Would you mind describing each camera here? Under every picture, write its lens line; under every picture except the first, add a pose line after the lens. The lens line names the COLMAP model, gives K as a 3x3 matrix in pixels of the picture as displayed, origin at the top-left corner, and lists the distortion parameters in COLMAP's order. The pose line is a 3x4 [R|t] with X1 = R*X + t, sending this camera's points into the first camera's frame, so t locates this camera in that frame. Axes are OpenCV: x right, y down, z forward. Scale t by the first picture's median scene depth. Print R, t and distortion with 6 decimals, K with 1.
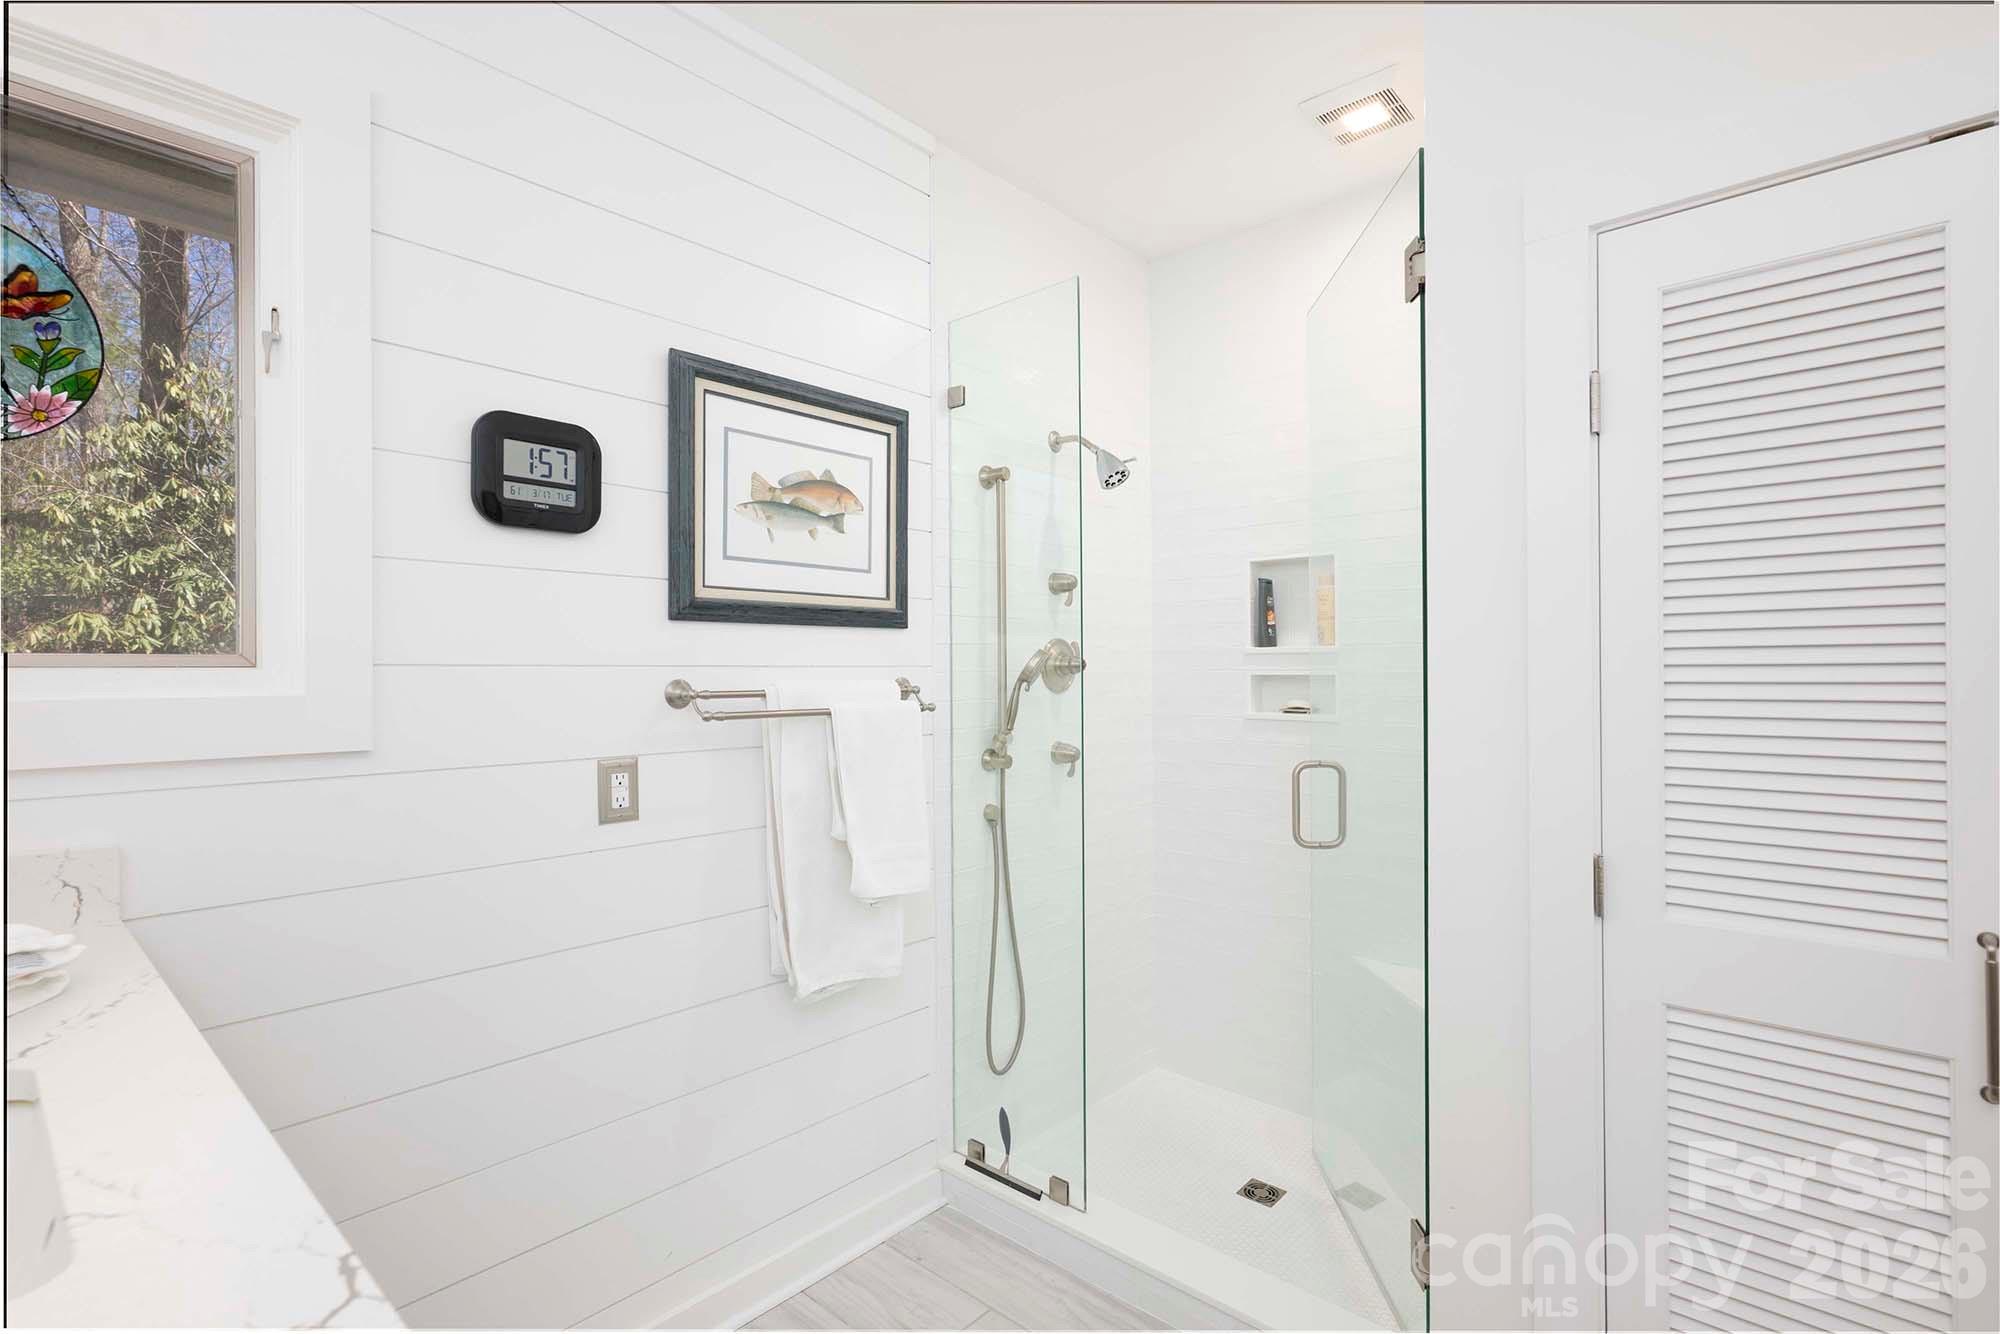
lens RADIAL K [[971.0, 0, 1000.0], [0, 971.0, 666.6], [0, 0, 1]] dist [-0.000049, -0.000106]
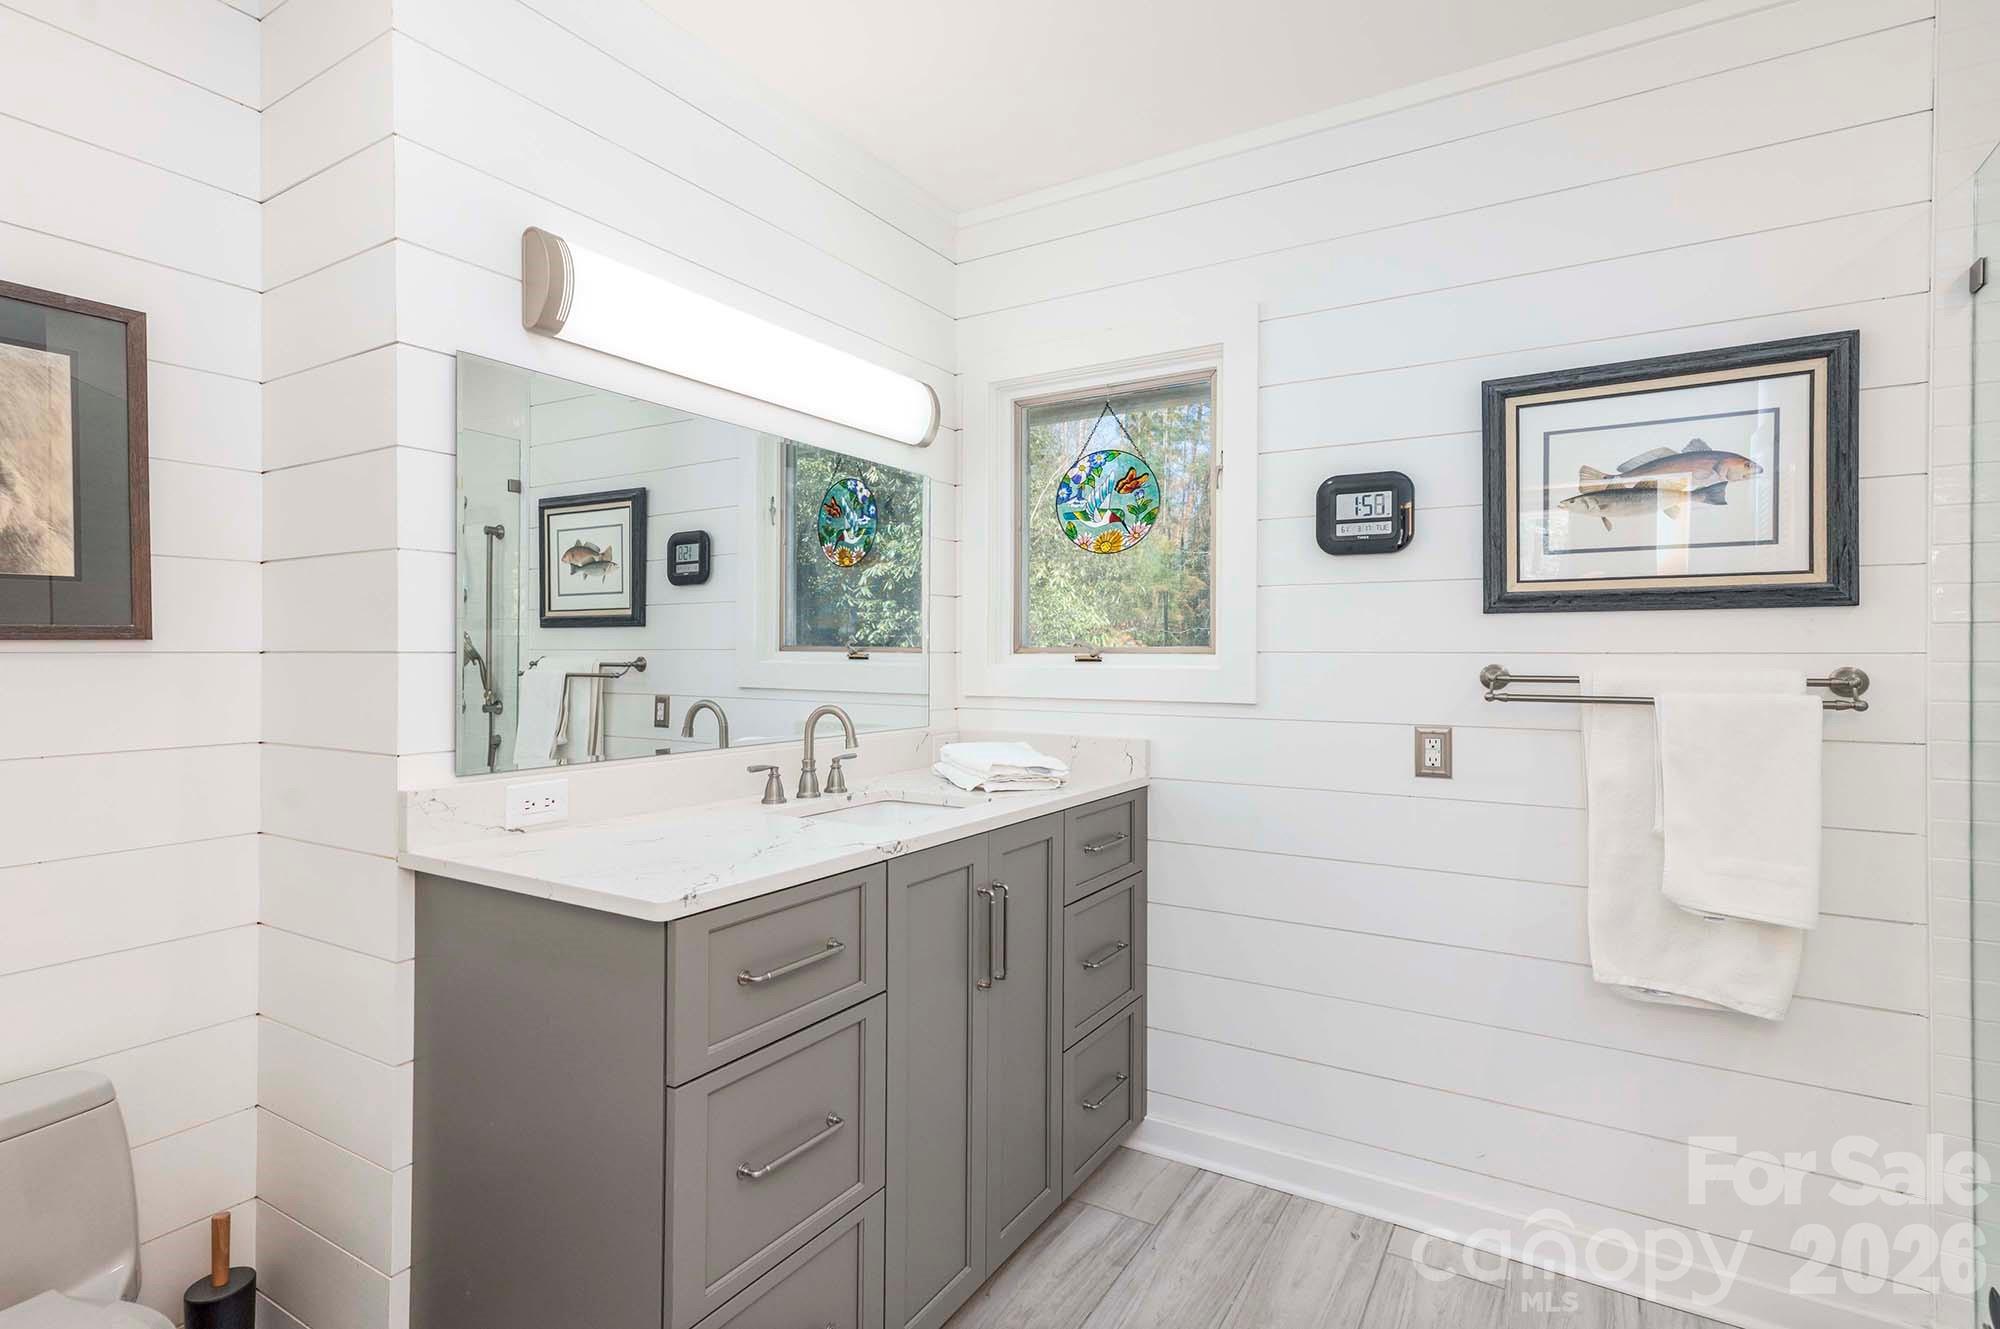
lens RADIAL K [[971.0, 0, 1001.9], [0, 971.0, 661.1], [0, 0, 1]] dist [-0.000049, -0.000106]
pose [[0.183946, 0.005957, -0.982918, 0.690790], [-0.000912, 0.999982, 0.005890, 0.002823], [0.982936, -0.000187, 0.183949, 0.209535]]
